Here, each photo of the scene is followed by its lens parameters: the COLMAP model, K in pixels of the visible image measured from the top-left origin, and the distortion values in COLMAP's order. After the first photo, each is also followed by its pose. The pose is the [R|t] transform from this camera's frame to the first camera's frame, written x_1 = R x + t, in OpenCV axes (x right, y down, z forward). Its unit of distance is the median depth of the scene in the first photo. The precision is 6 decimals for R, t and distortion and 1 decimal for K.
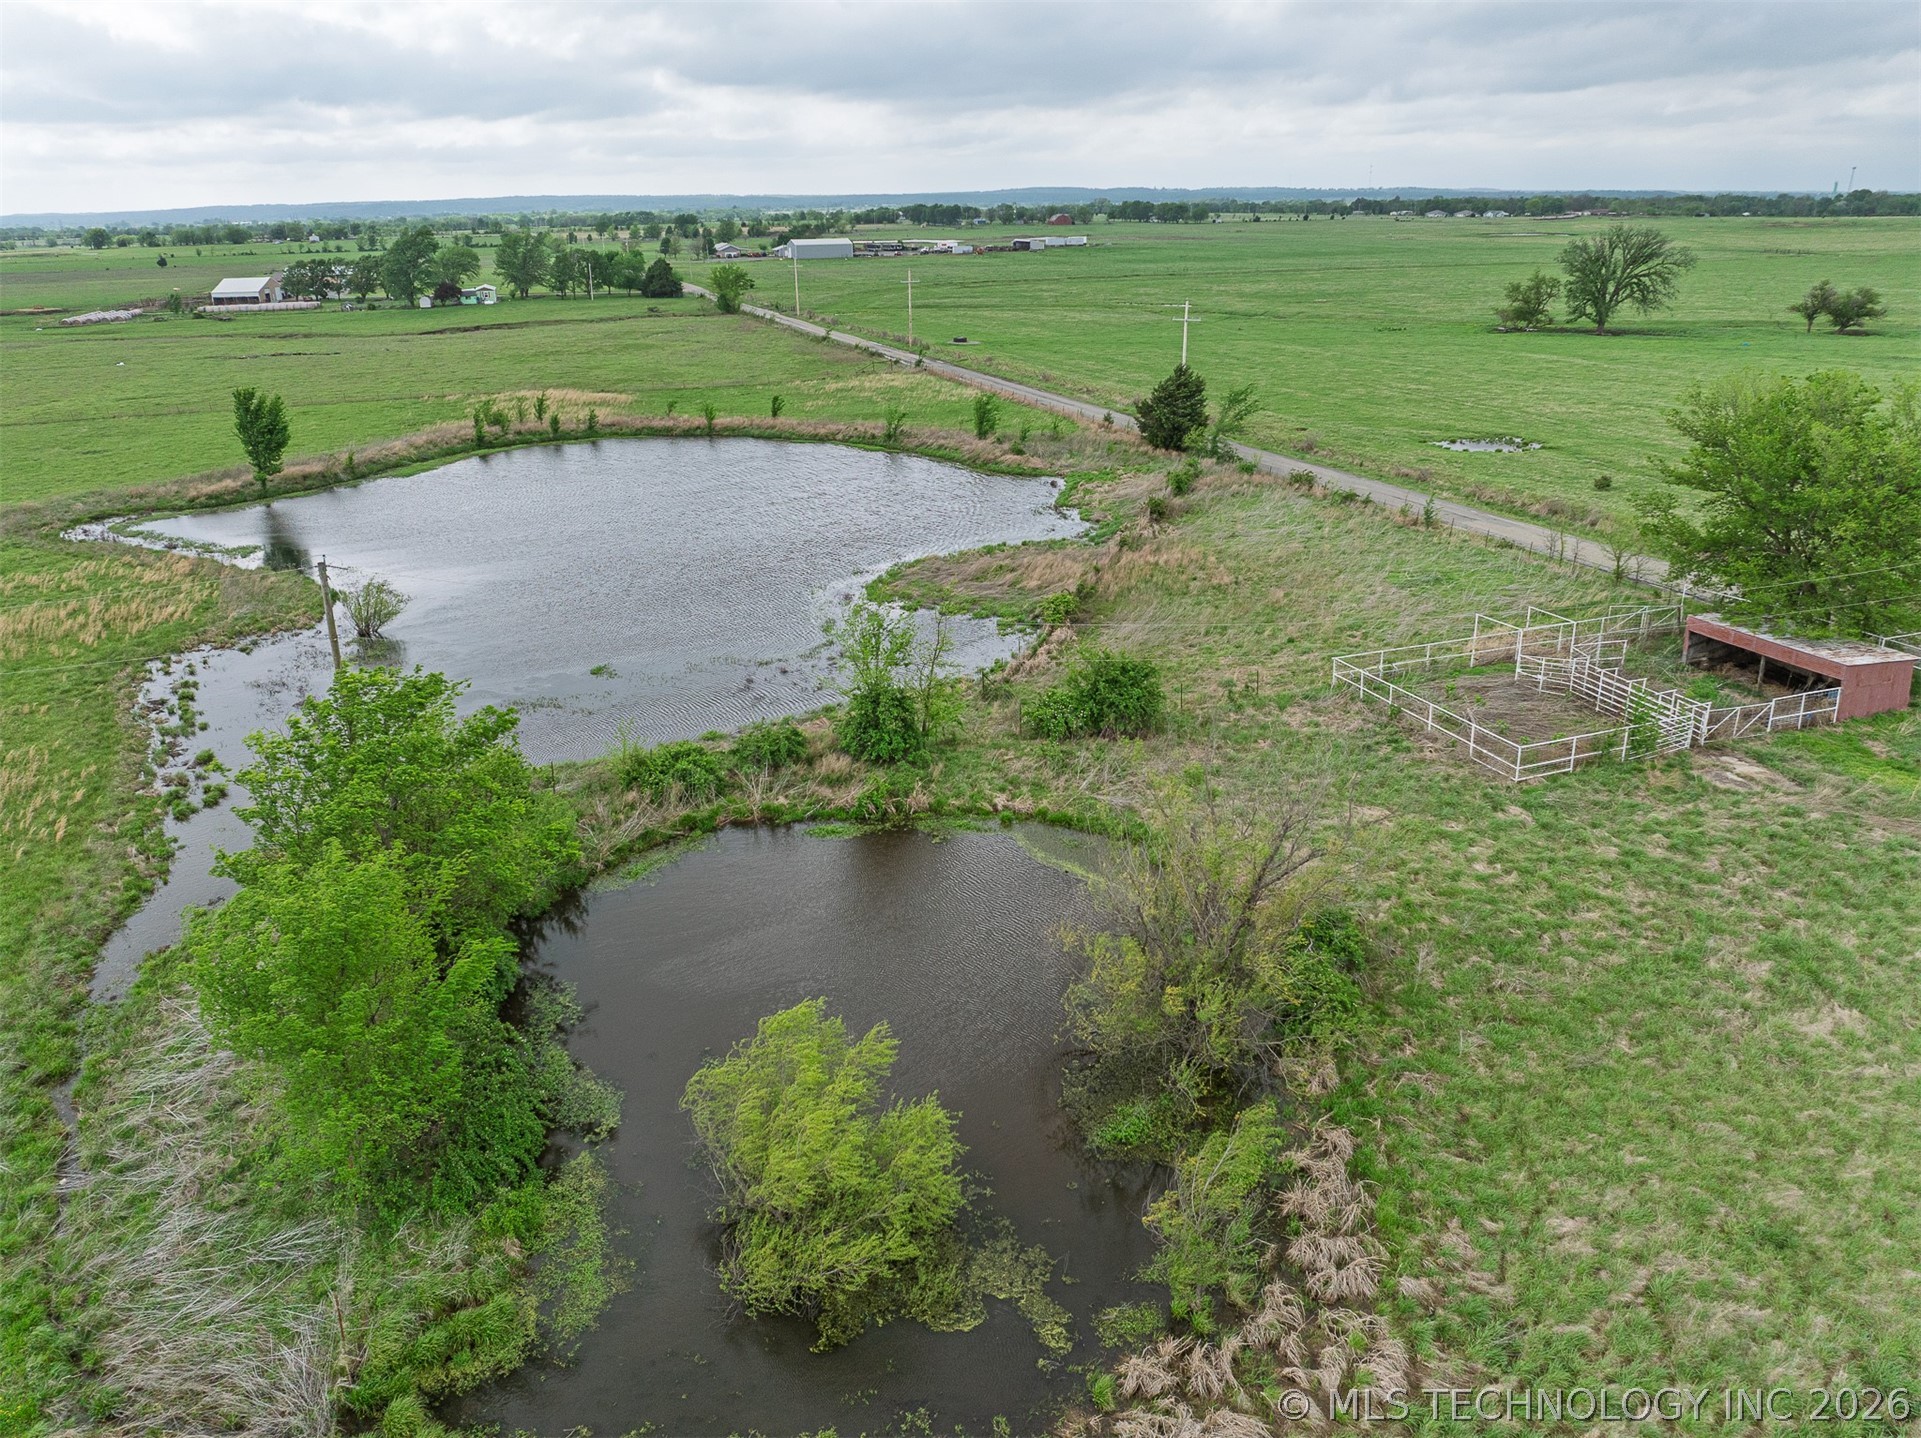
lens RADIAL K [[1345.6, 0, 987.3], [0, 1345.6, 710.1], [0, 0, 1]] dist [-0.030815, 0.006704]
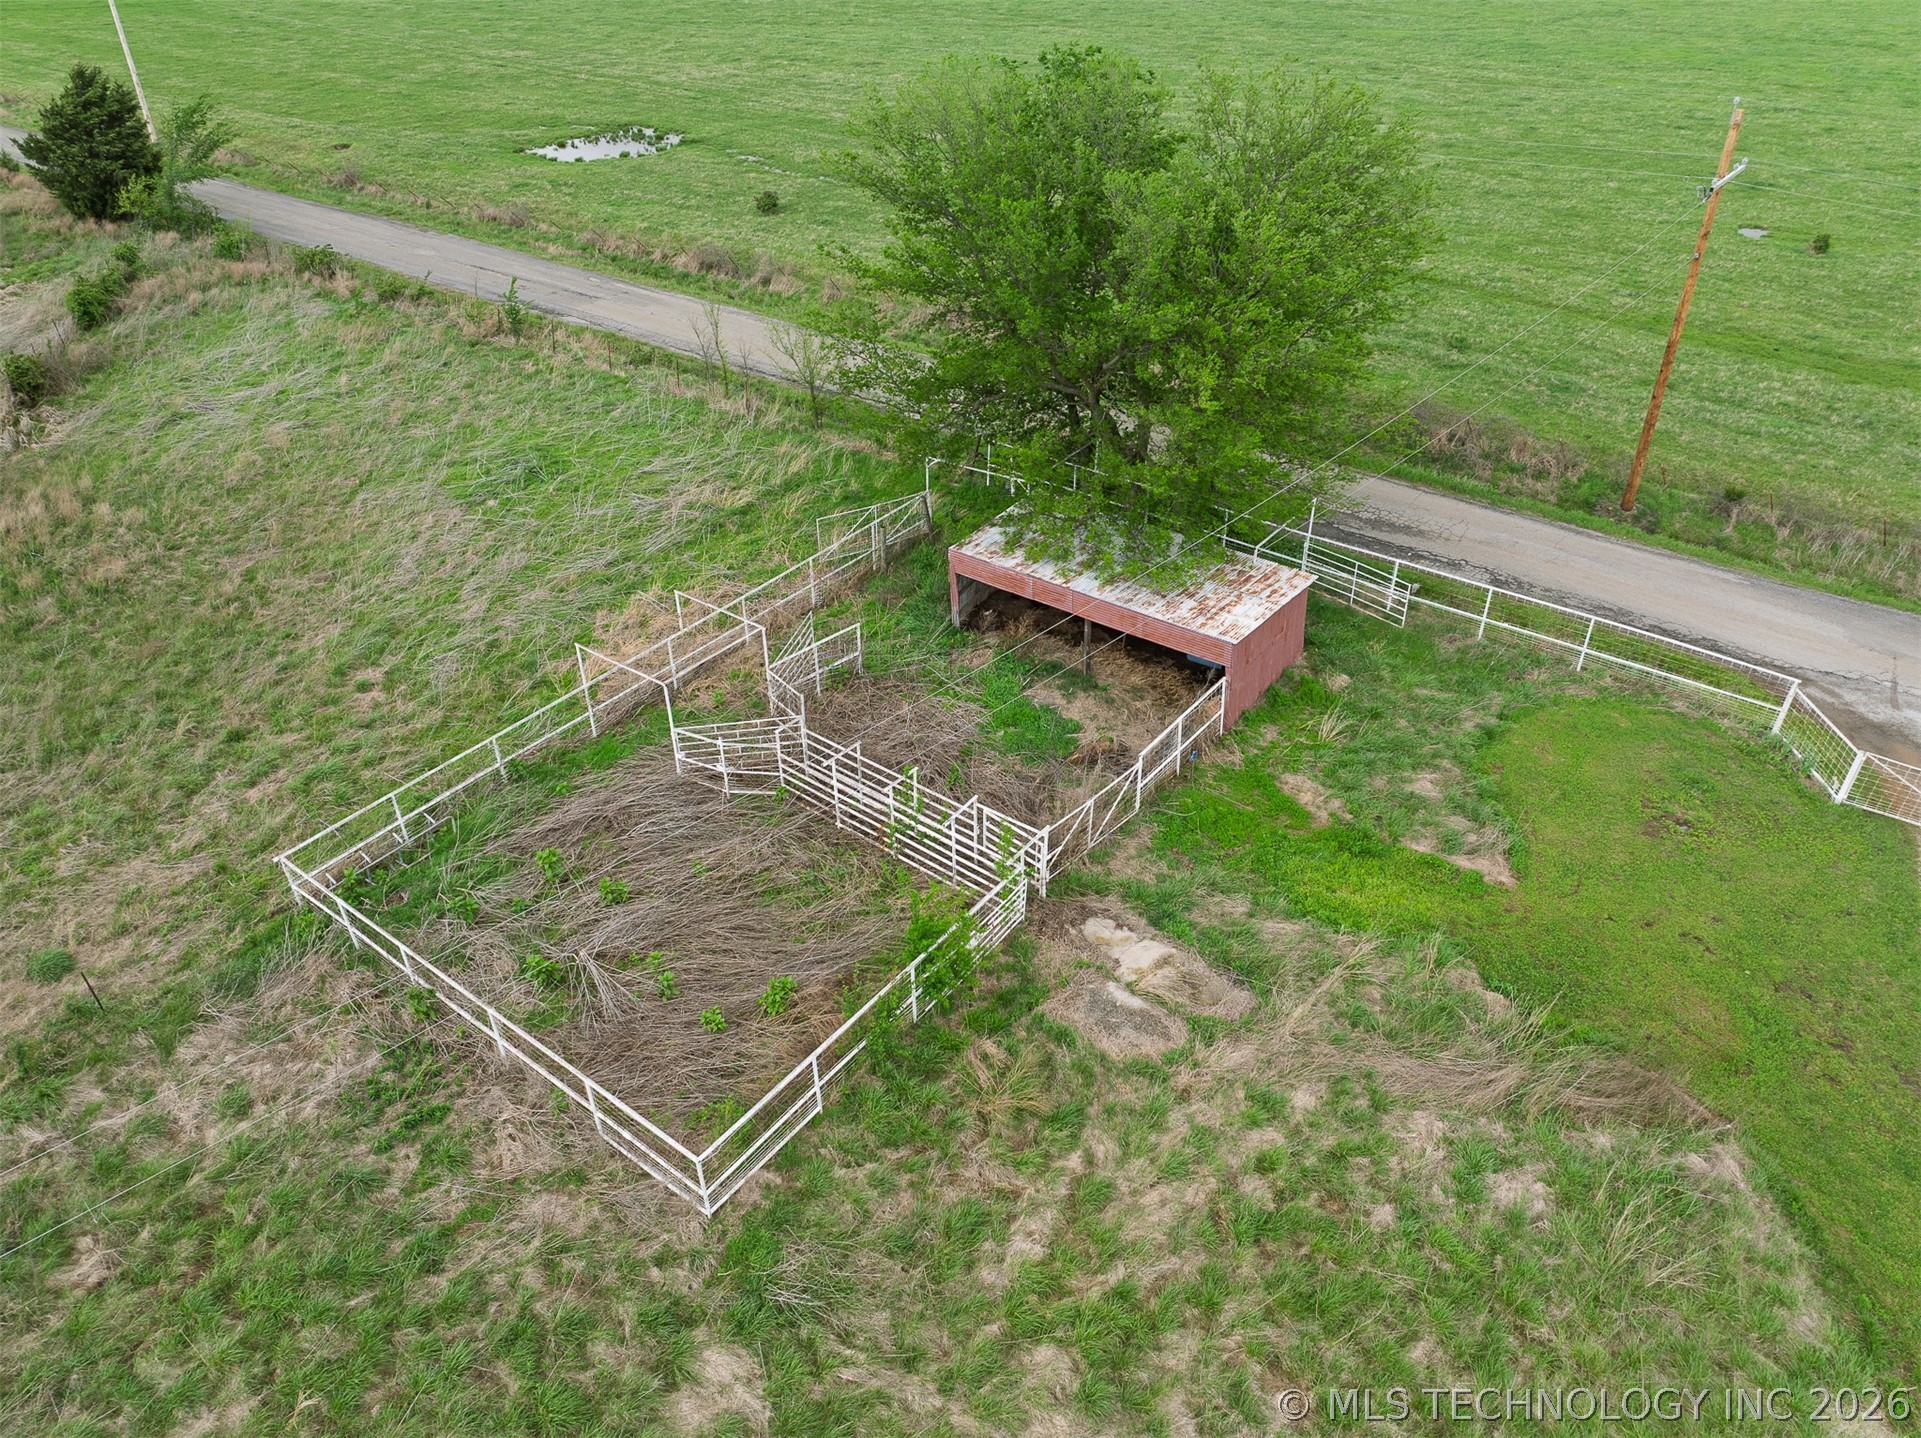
lens RADIAL K [[1341.1, 0, 960.5], [0, 1341.1, 719.0], [0, 0, 1]] dist [-0.054295, 0.030501]
pose [[0.847720, -0.296214, 0.440031, 0.167505], [0.178713, 0.940546, 0.288851, -0.103446], [-0.499431, -0.166226, 0.850257, 0.326432]]
